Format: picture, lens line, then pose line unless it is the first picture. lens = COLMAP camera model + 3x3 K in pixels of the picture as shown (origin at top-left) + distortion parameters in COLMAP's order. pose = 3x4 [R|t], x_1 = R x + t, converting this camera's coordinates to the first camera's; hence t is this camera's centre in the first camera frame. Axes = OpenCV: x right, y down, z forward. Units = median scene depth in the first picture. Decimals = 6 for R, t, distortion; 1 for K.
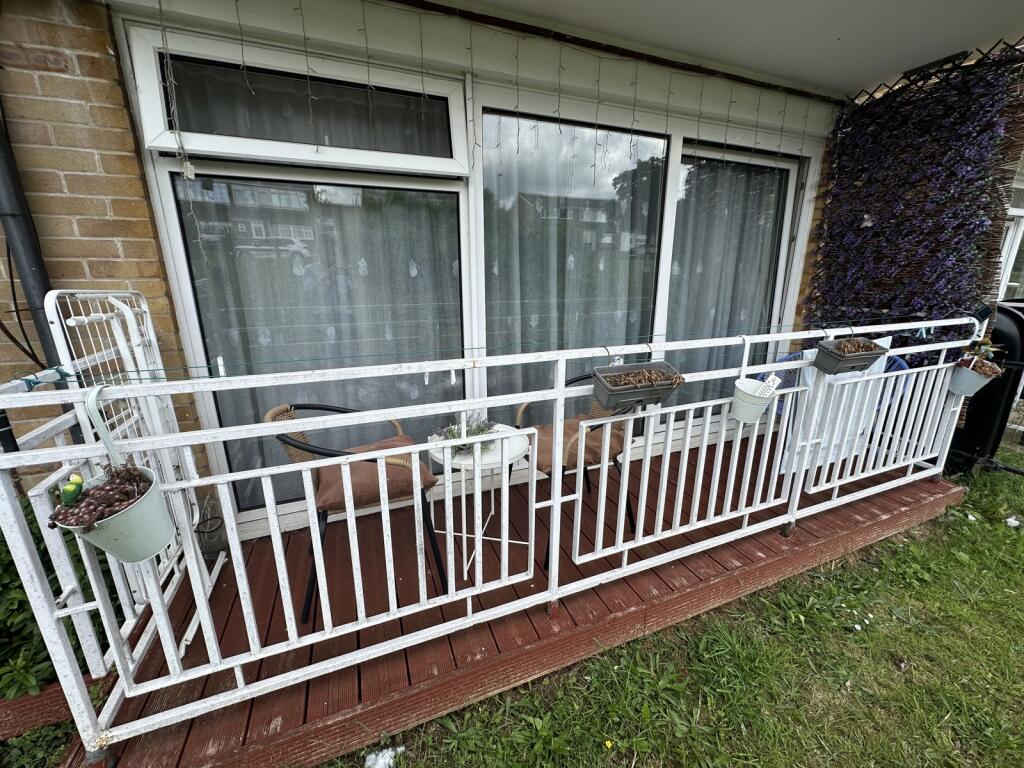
lens RADIAL K [[407.1, 0, 513.8], [0, 407.1, 383.1], [0, 0, 1]] dist [-0.009921, 0.000440]
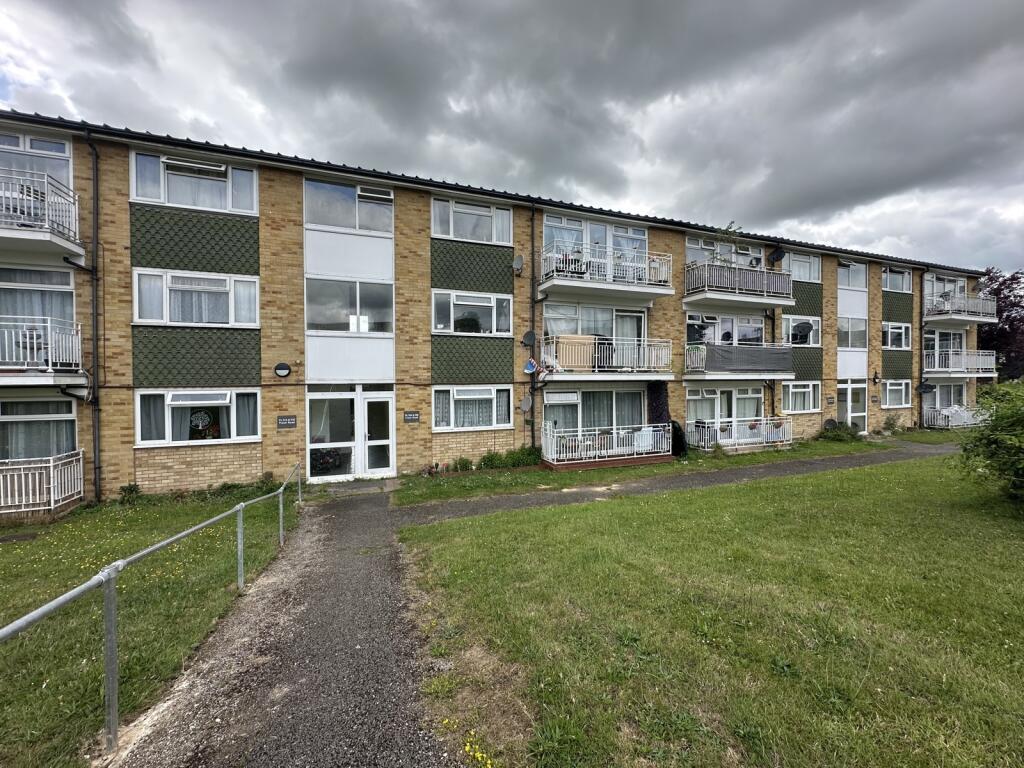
lens RADIAL K [[407.1, 0, 513.6], [0, 407.1, 383.3], [0, 0, 1]] dist [-0.009921, 0.000440]
pose [[0.999642, -0.002436, -0.026650, -0.787498], [-0.004248, 0.968778, -0.247894, 0.642164], [0.026421, 0.247919, 0.968421, -4.246810]]
